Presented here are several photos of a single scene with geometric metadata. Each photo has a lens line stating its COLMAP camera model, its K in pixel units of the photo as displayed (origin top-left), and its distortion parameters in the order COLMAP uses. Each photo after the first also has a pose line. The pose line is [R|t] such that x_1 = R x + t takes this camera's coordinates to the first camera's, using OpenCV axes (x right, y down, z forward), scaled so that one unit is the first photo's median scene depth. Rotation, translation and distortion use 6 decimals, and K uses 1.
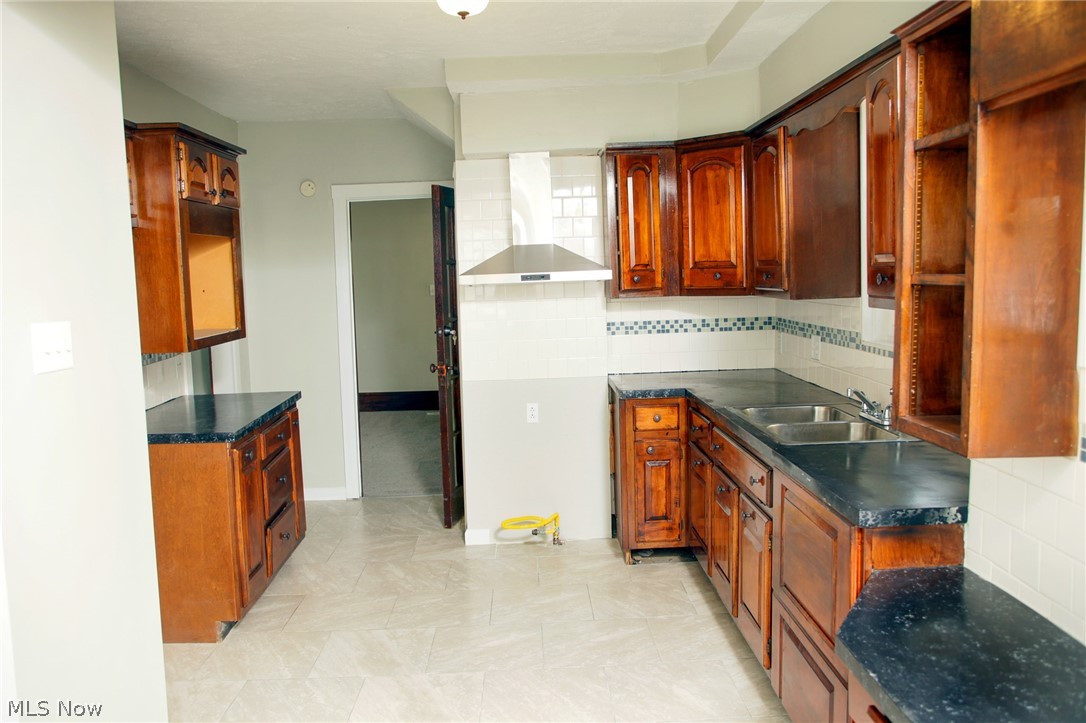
lens RADIAL K [[879.7, 0, 542.2], [0, 879.7, 361.5], [0, 0, 1]] dist [-0.065008, 0.036162]
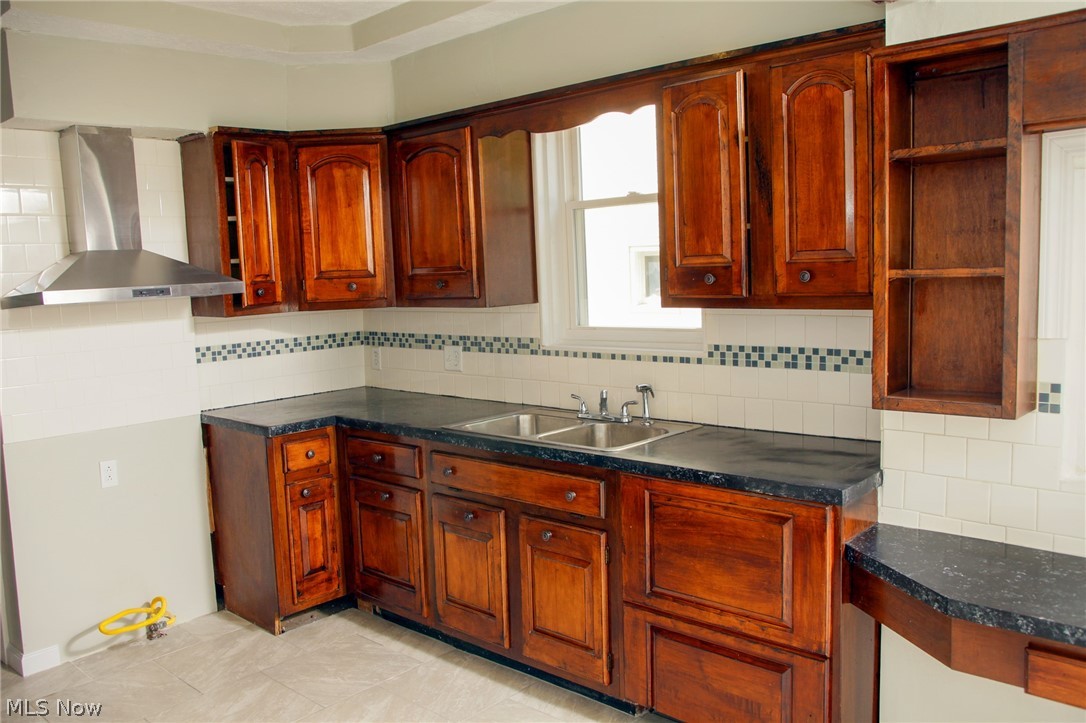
lens RADIAL K [[879.7, 0, 542.4], [0, 879.7, 359.7], [0, 0, 1]] dist [-0.065008, 0.036162]
pose [[0.700597, -0.070076, 0.710108, -0.297116], [0.089304, 0.995952, 0.010176, -0.014595], [-0.707947, 0.056286, 0.704019, 0.229097]]
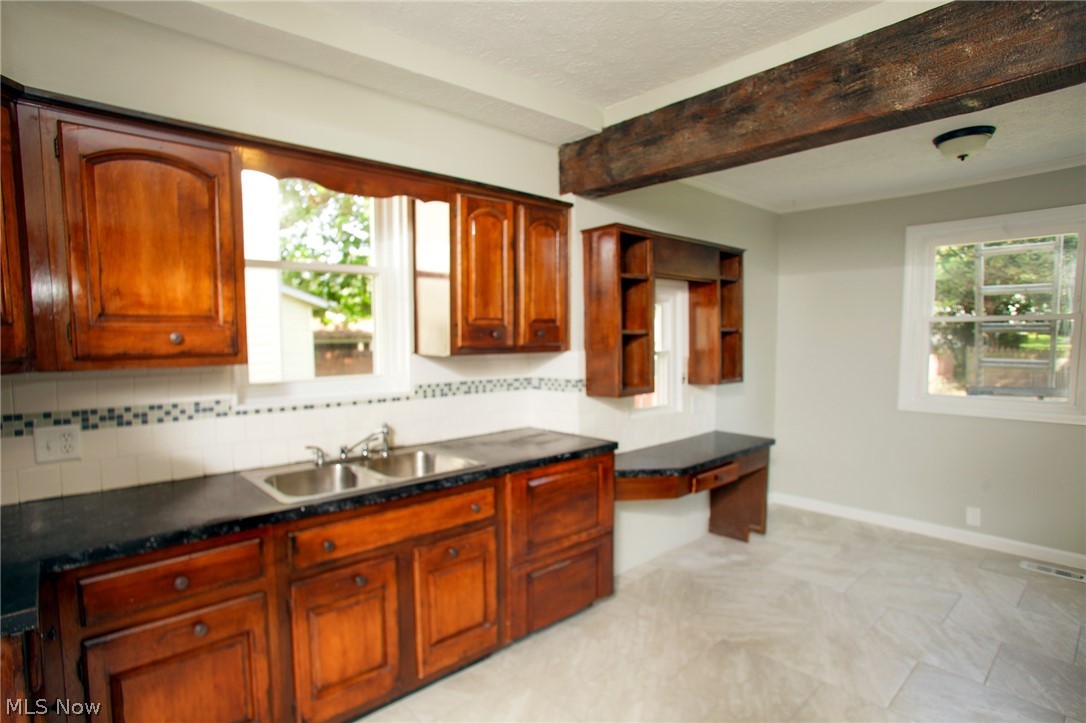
lens RADIAL K [[568.2, 0, 542.5], [0, 568.2, 370.0], [0, 0, 1]] dist [-0.005153, -0.000387]
pose [[-0.647621, -0.036850, 0.761071, -0.265295], [0.089205, 0.988295, 0.123759, -0.089942], [-0.756723, 0.148041, -0.636753, 0.931504]]
